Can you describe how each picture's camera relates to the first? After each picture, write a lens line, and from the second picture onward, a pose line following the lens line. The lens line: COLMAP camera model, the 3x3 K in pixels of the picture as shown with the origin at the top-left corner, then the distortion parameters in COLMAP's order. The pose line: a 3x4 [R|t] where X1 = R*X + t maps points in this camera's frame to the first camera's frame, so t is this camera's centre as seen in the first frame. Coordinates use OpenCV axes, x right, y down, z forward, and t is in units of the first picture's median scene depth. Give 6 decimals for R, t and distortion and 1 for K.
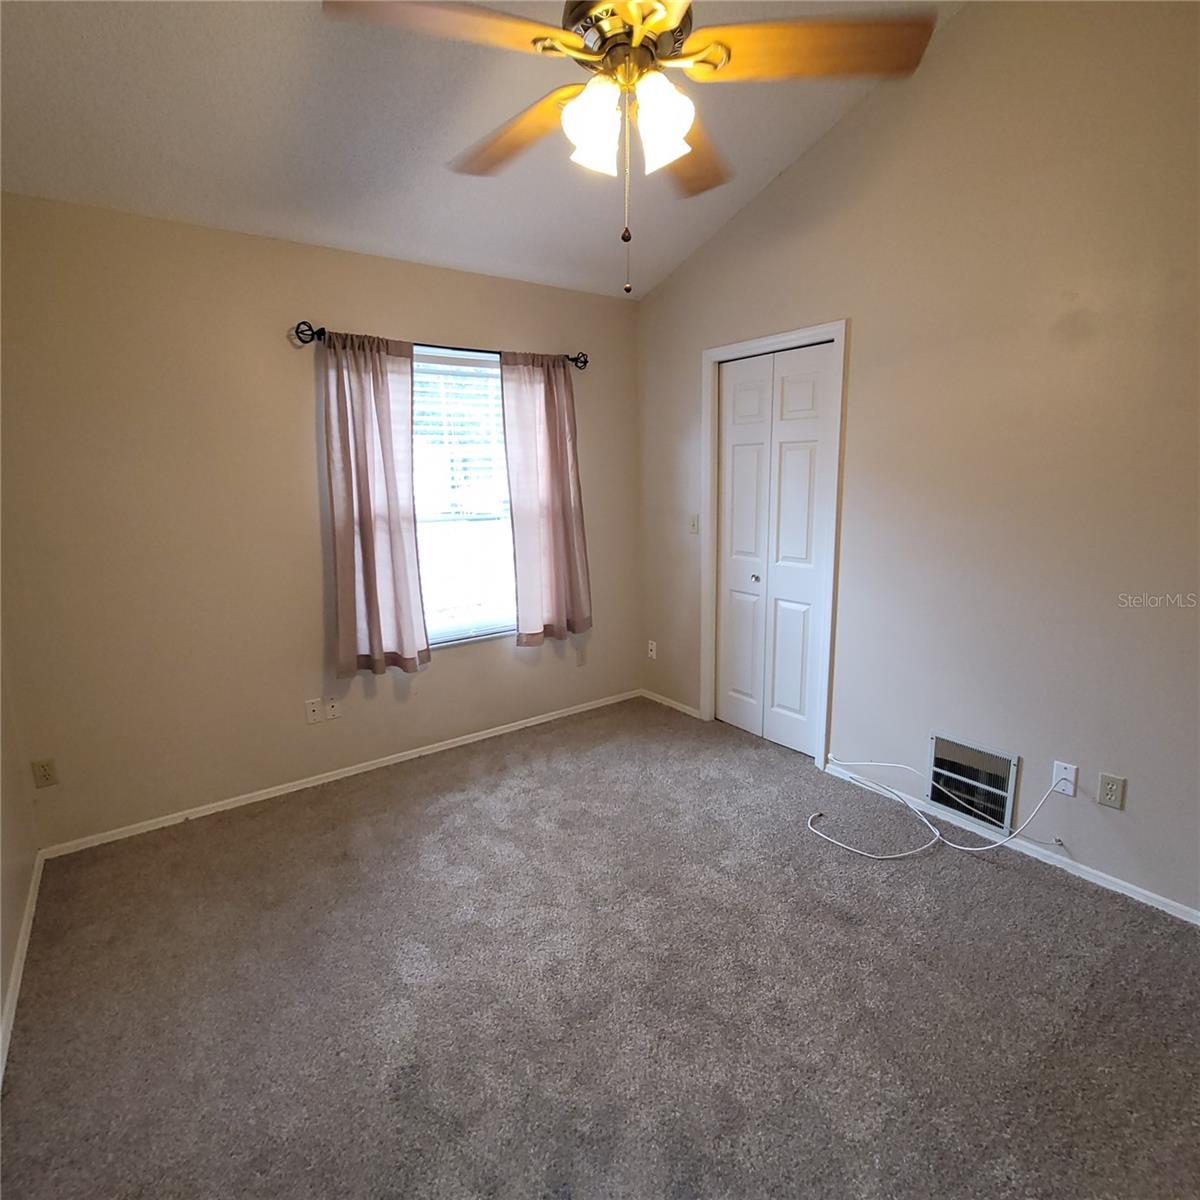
lens RADIAL K [[651.8, 0, 602.2], [0, 651.8, 594.4], [0, 0, 1]] dist [-0.005192, 0.001518]
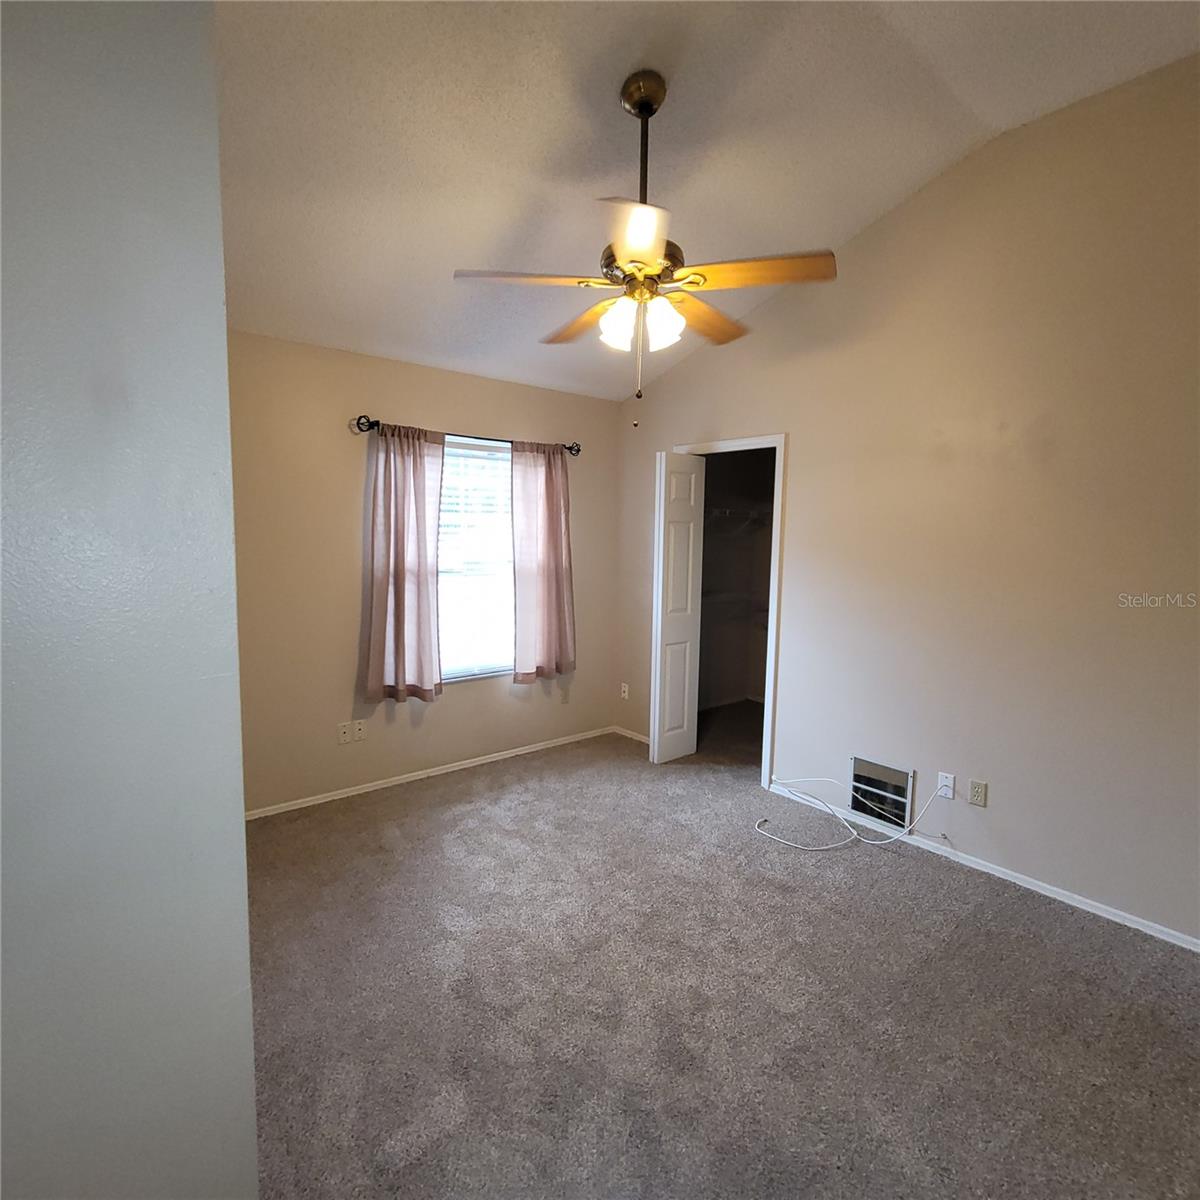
lens RADIAL K [[651.8, 0, 602.2], [0, 651.8, 594.4], [0, 0, 1]] dist [-0.005192, 0.001518]
pose [[0.997057, 0.030507, 0.070328, -0.080739], [-0.024125, 0.995662, -0.089866, 0.028790], [-0.072764, 0.087905, 0.993468, -0.264956]]
